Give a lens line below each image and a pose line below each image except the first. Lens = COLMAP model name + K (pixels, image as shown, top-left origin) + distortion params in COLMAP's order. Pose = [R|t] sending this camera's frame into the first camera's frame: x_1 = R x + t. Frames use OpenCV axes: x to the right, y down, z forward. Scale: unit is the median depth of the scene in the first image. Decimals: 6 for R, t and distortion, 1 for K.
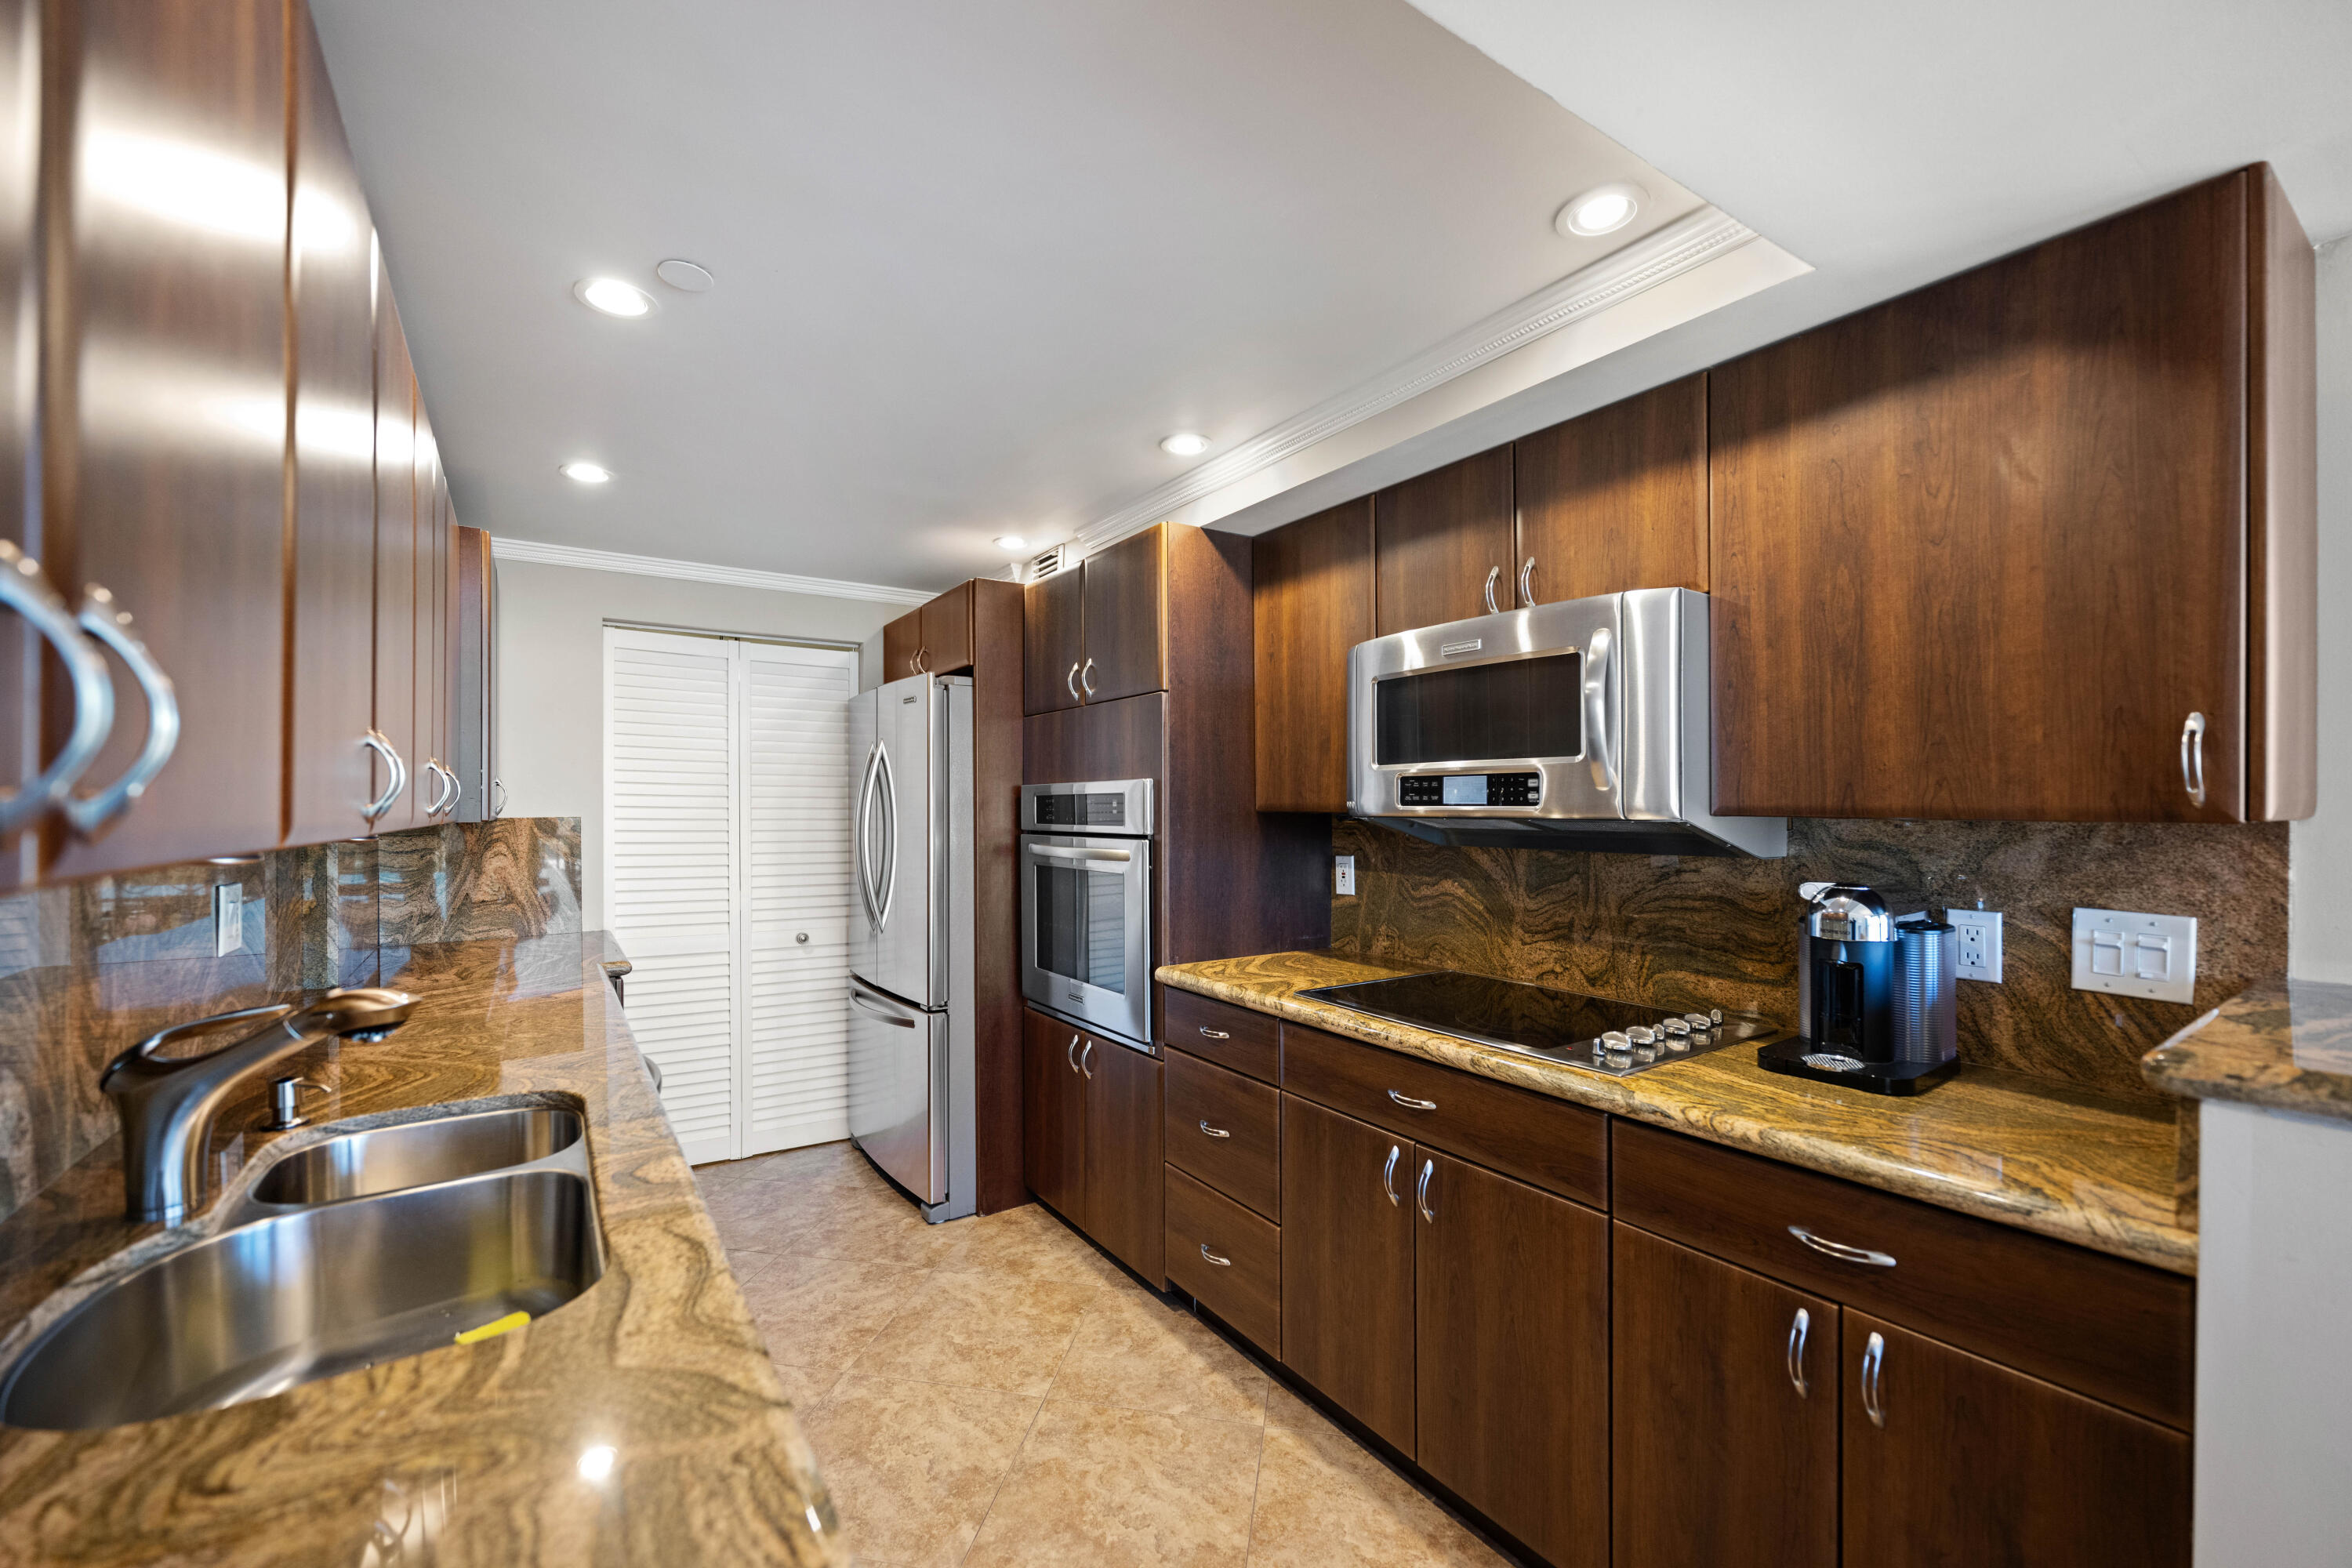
lens RADIAL K [[937.5, 0, 1153.4], [0, 937.5, 811.9], [0, 0, 1]] dist [0.000232, -0.000105]
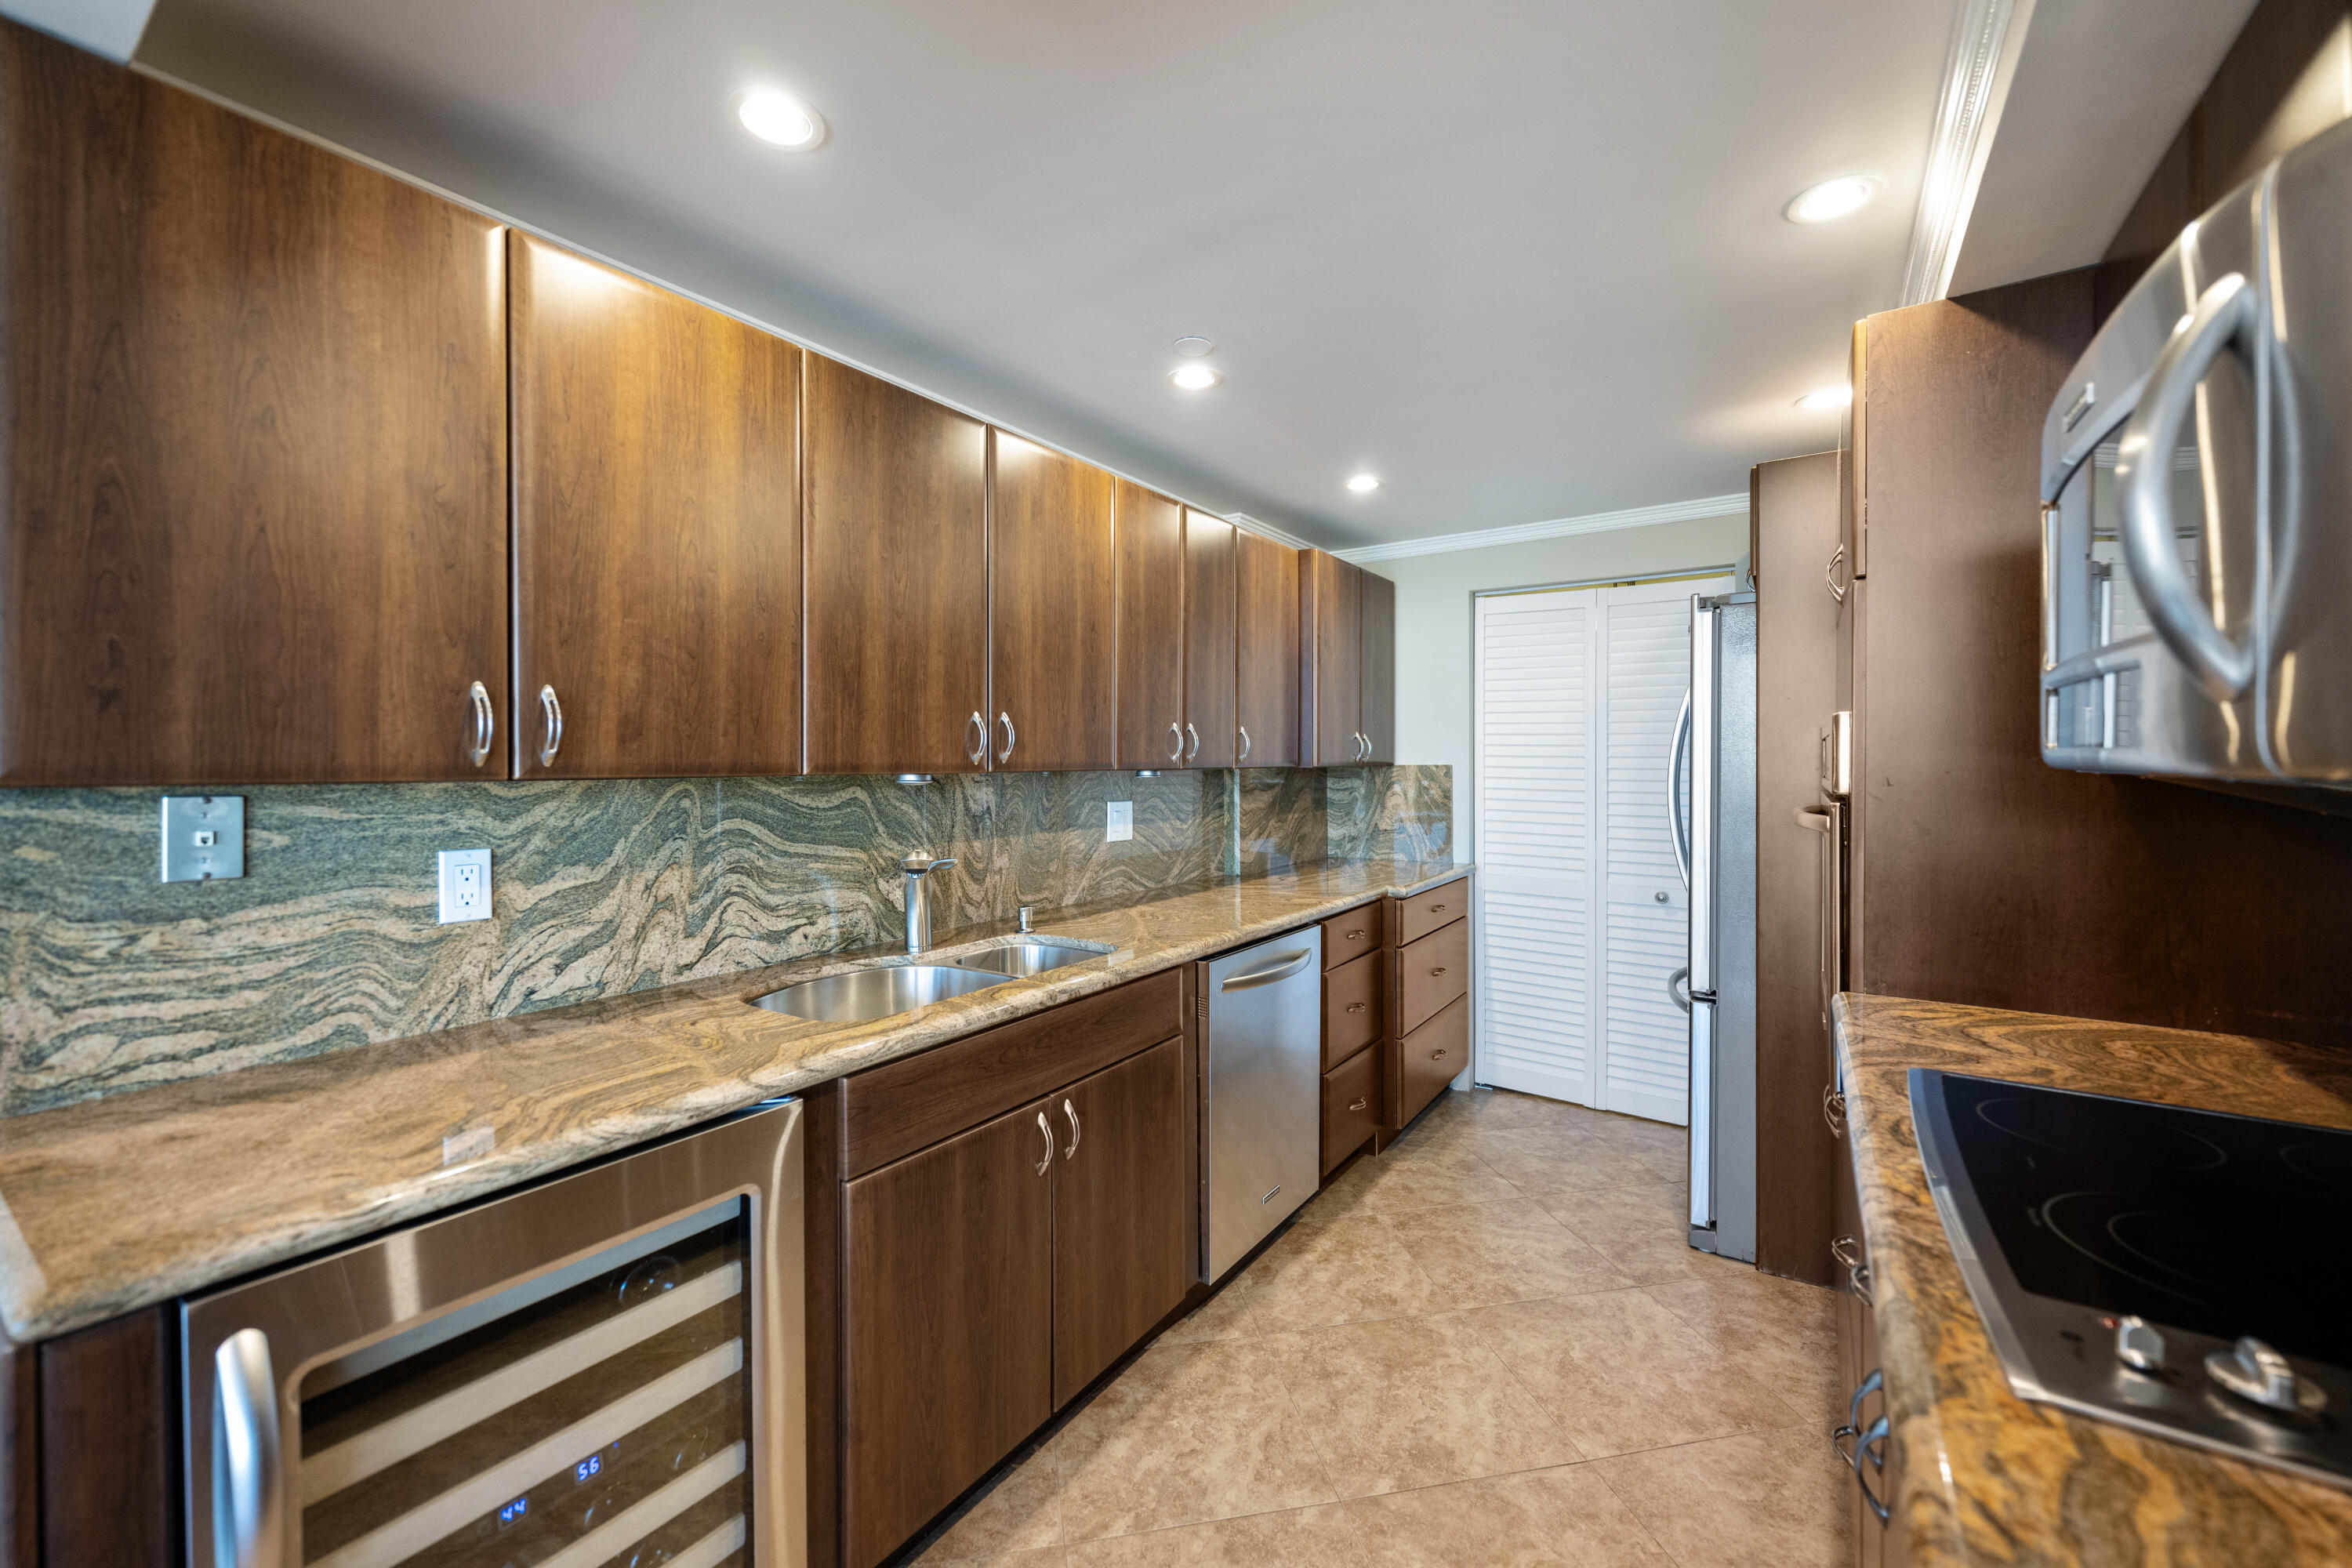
lens RADIAL K [[932.7, 0, 1162.4], [0, 932.7, 778.5], [0, 0, 1]] dist [-0.001620, -0.000266]
pose [[0.374932, 0.018961, -0.926859, 0.549385], [-0.003082, 0.999811, 0.019206, 0.002064], [0.927047, -0.004344, 0.374919, 0.373017]]
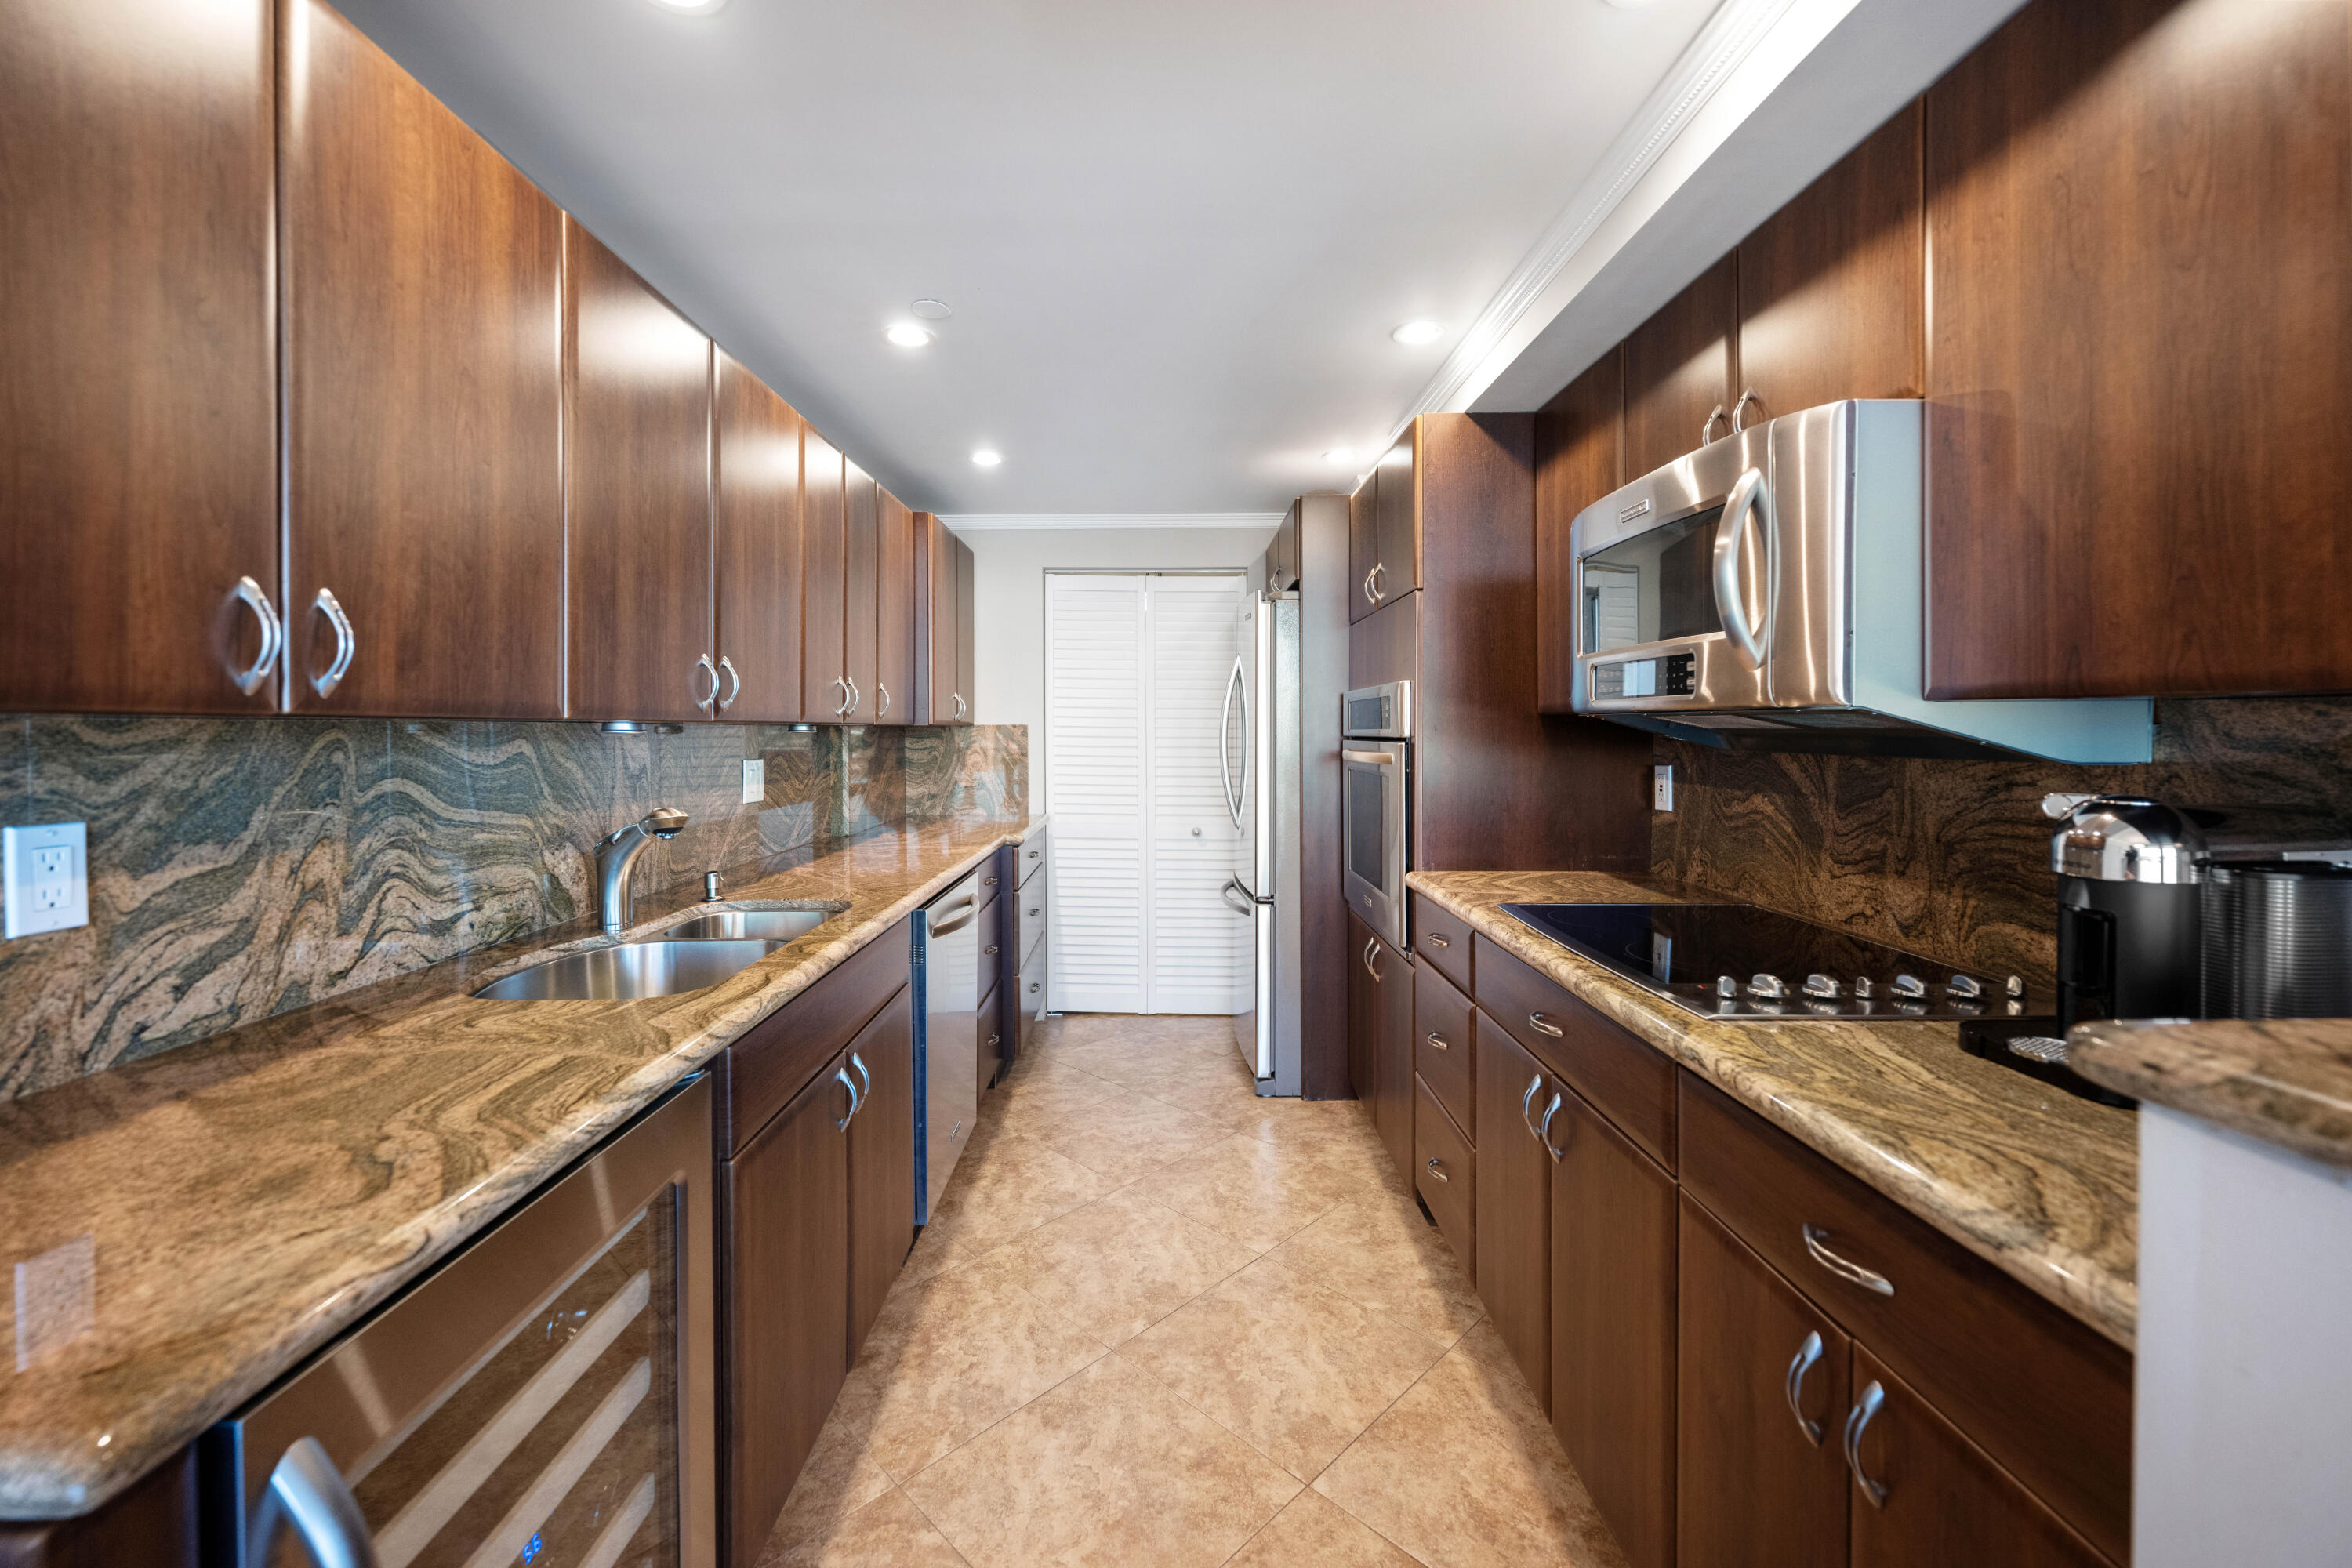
lens RADIAL K [[943.7, 0, 1156.1], [0, 943.7, 749.4], [0, 0, 1]] dist [-0.000813, 0.000087]
pose [[0.831343, 0.012422, -0.555621, 0.416225], [-0.002691, 0.999828, 0.018327, 0.024884], [0.555753, -0.013741, 0.831234, 0.039550]]
